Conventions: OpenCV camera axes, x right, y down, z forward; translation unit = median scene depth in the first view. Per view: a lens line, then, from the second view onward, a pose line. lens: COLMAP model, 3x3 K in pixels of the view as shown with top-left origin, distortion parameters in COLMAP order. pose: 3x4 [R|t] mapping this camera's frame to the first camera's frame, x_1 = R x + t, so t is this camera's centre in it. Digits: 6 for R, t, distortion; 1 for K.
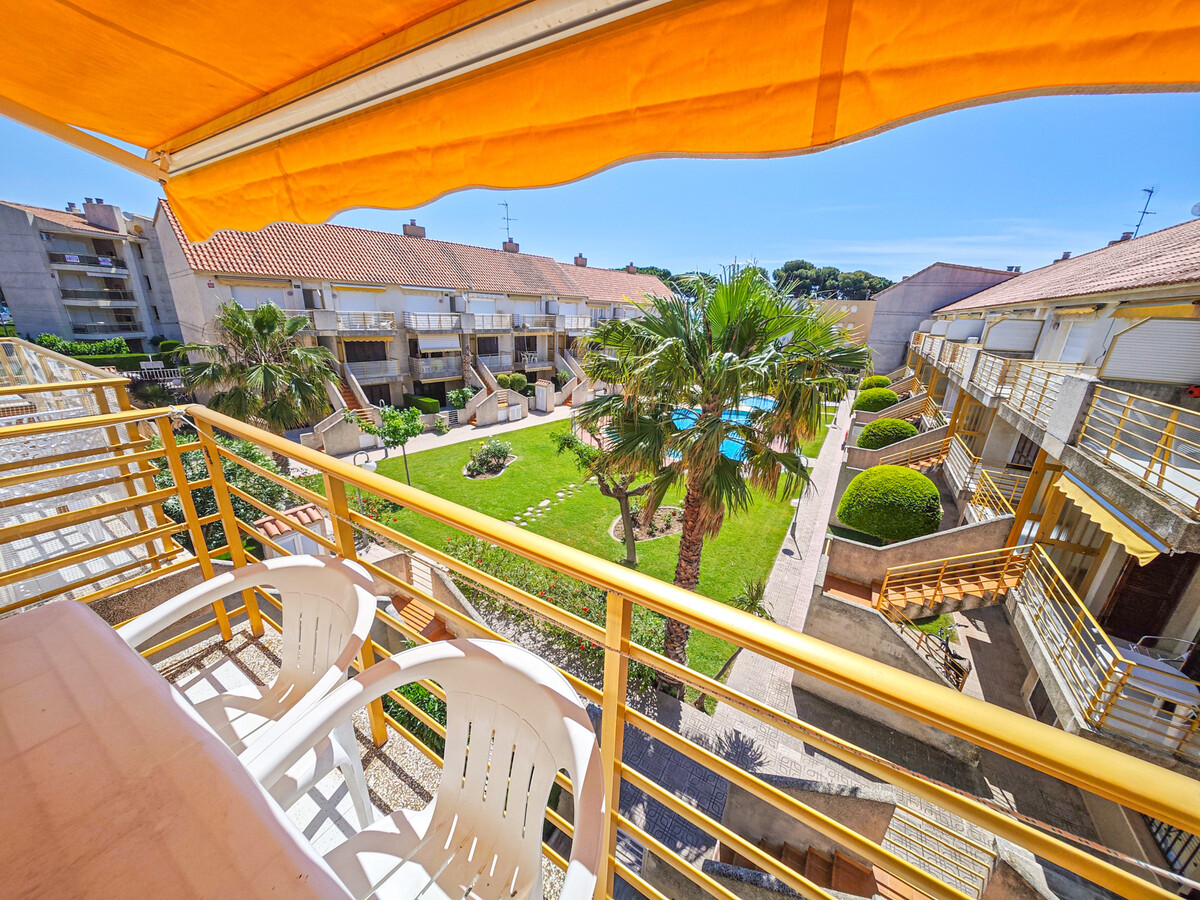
lens RADIAL K [[423.3, 0, 599.9], [0, 423.3, 446.8], [0, 0, 1]] dist [-0.002702, -0.000149]
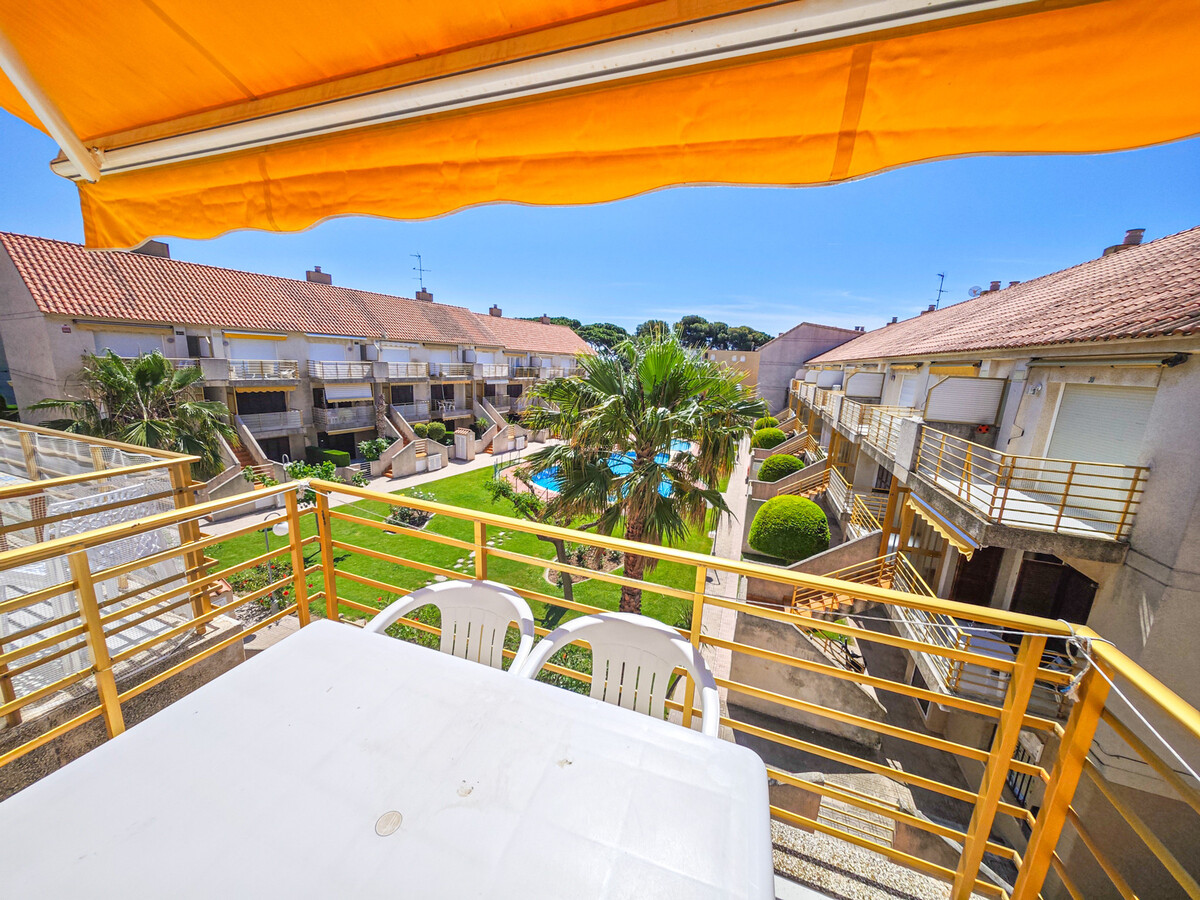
lens RADIAL K [[423.7, 0, 599.7], [0, 423.7, 446.8], [0, 0, 1]] dist [-0.000018, -0.000065]
pose [[0.979472, -0.033169, 0.198833, -0.022624], [0.053397, 0.993827, -0.097250, -0.001488], [-0.194380, 0.105871, 0.975196, -0.025791]]
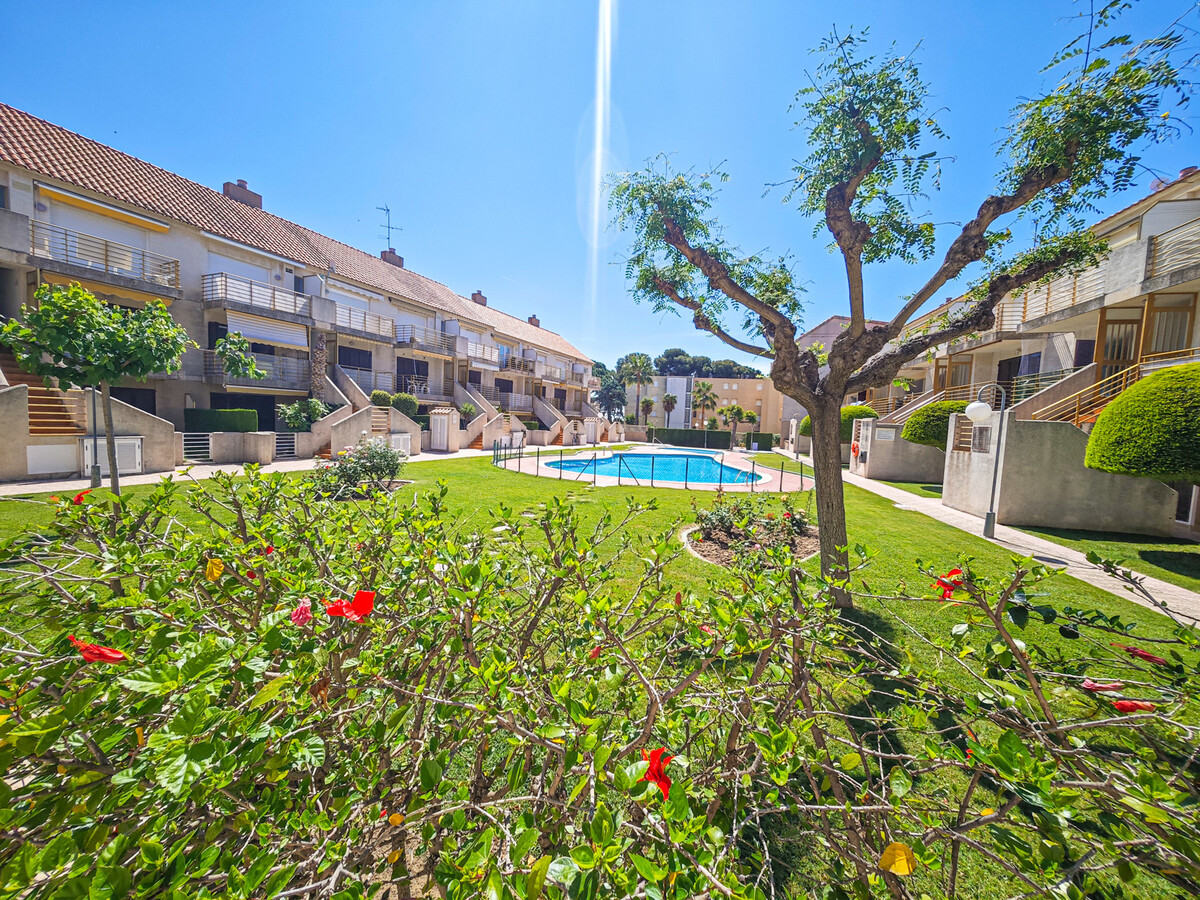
lens RADIAL K [[421.6, 0, 600.0], [0, 421.6, 450.0], [0, 0, 1]] dist [-0.005219, -0.000068]
pose [[0.958140, -0.018331, 0.285713, -0.102520], [0.083722, 0.972265, -0.218384, 0.102177], [-0.273786, 0.233163, 0.933100, 0.360672]]
